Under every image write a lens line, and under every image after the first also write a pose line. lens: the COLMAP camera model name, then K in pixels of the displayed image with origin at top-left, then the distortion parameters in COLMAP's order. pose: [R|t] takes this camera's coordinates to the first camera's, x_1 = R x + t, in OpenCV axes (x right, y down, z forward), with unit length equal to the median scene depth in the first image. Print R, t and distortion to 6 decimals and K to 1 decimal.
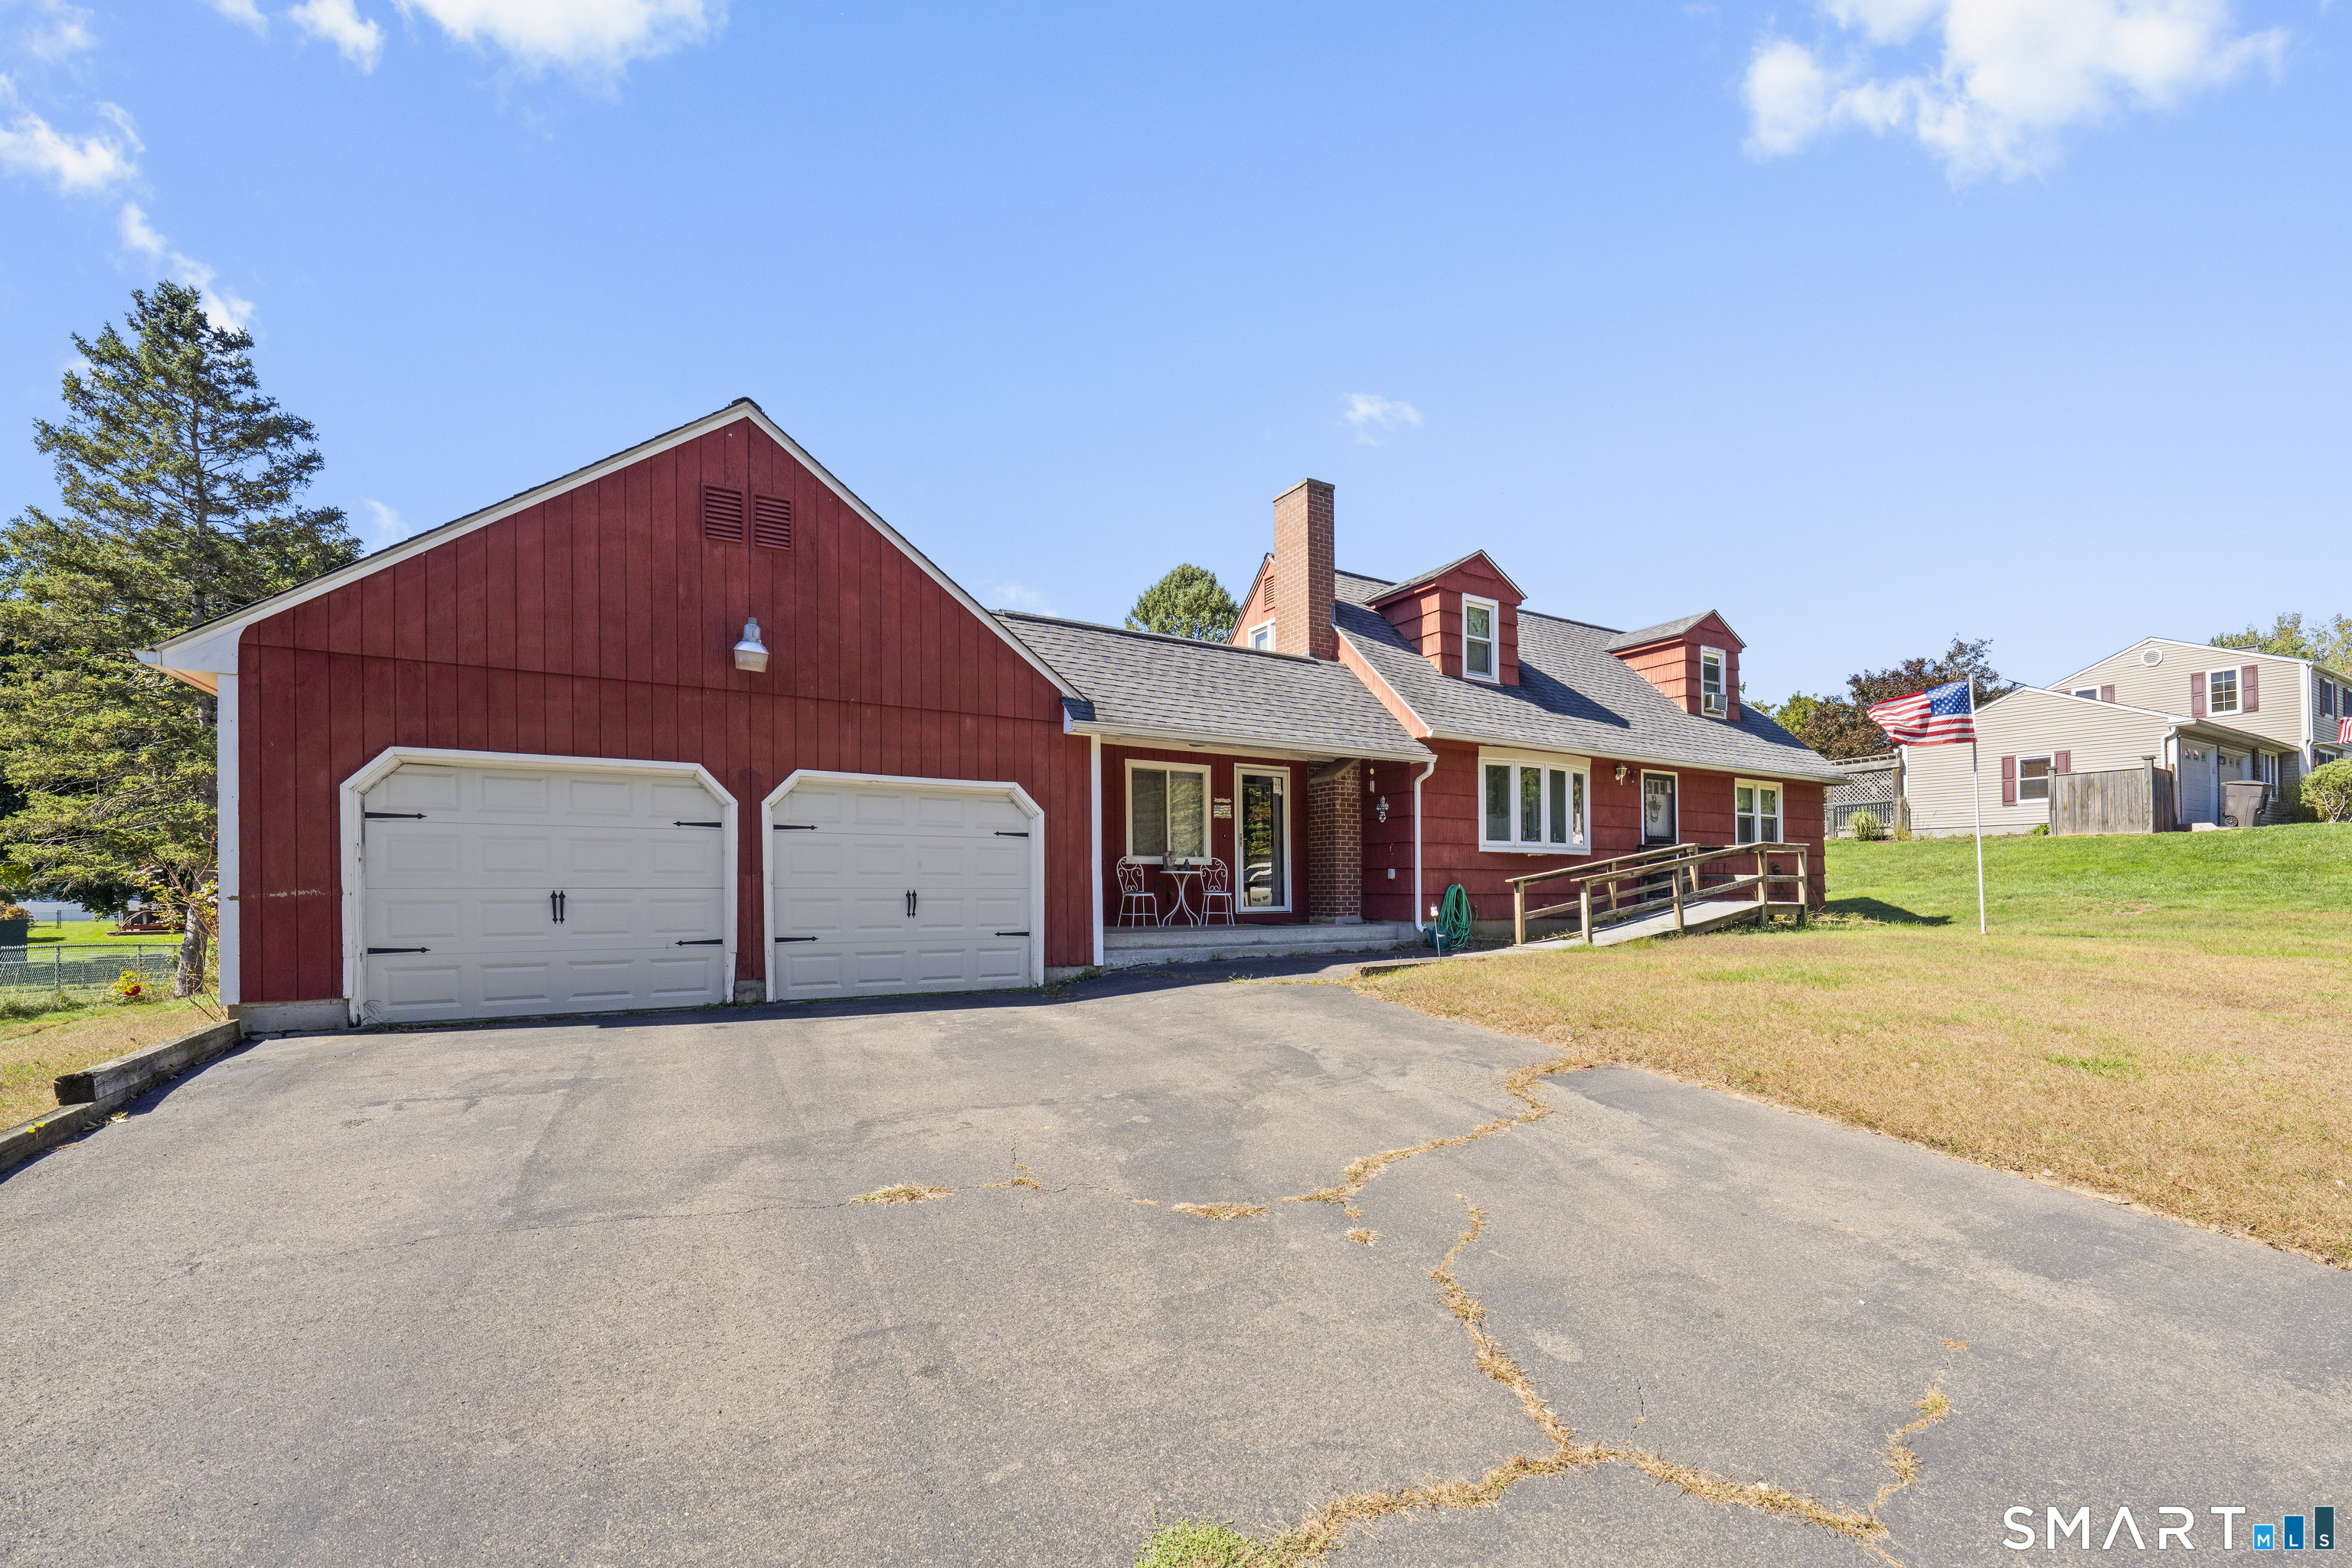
lens RADIAL K [[957.1, 0, 1176.1], [0, 957.1, 884.1], [0, 0, 1]] dist [0.000640, 0.000059]
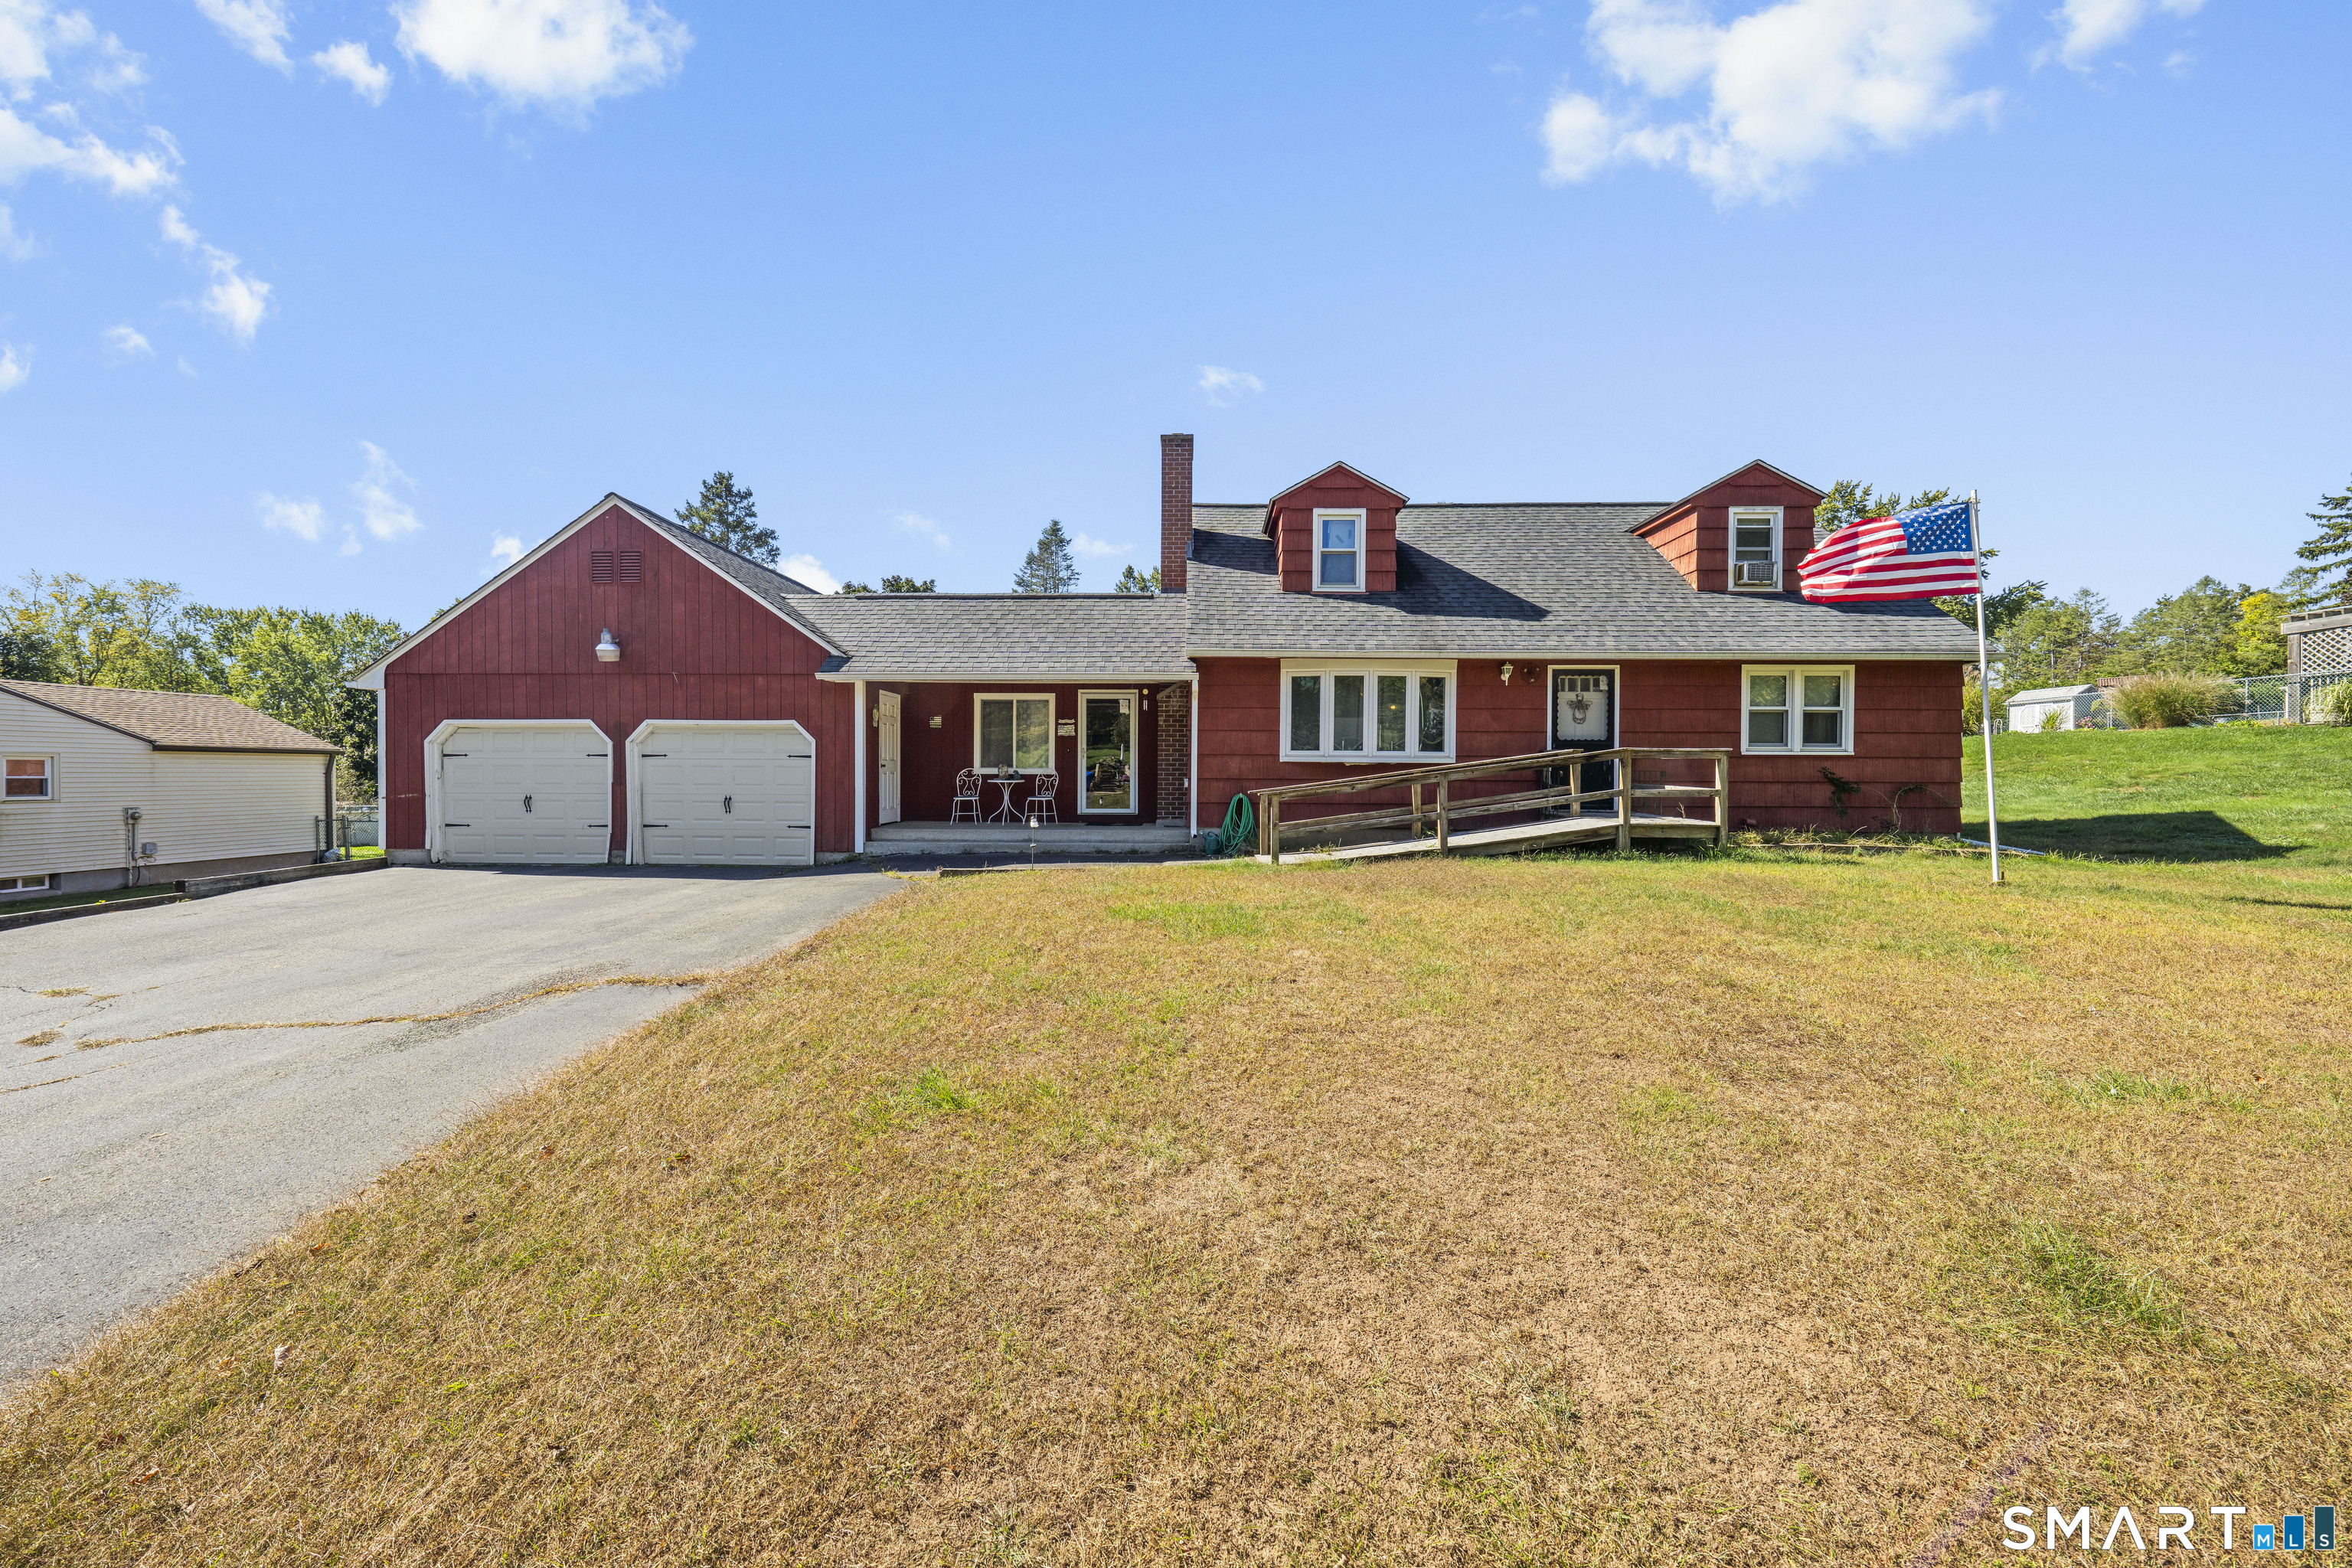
lens RADIAL K [[709.2, 0, 1176.0], [0, 709.2, 784.0], [0, 0, 1]] dist [-0.000028, -0.000004]
pose [[0.851917, 0.013252, -0.523509, 0.647190], [-0.003219, 0.999793, 0.020070, -0.026071], [0.523666, -0.015412, 0.851784, 0.302776]]
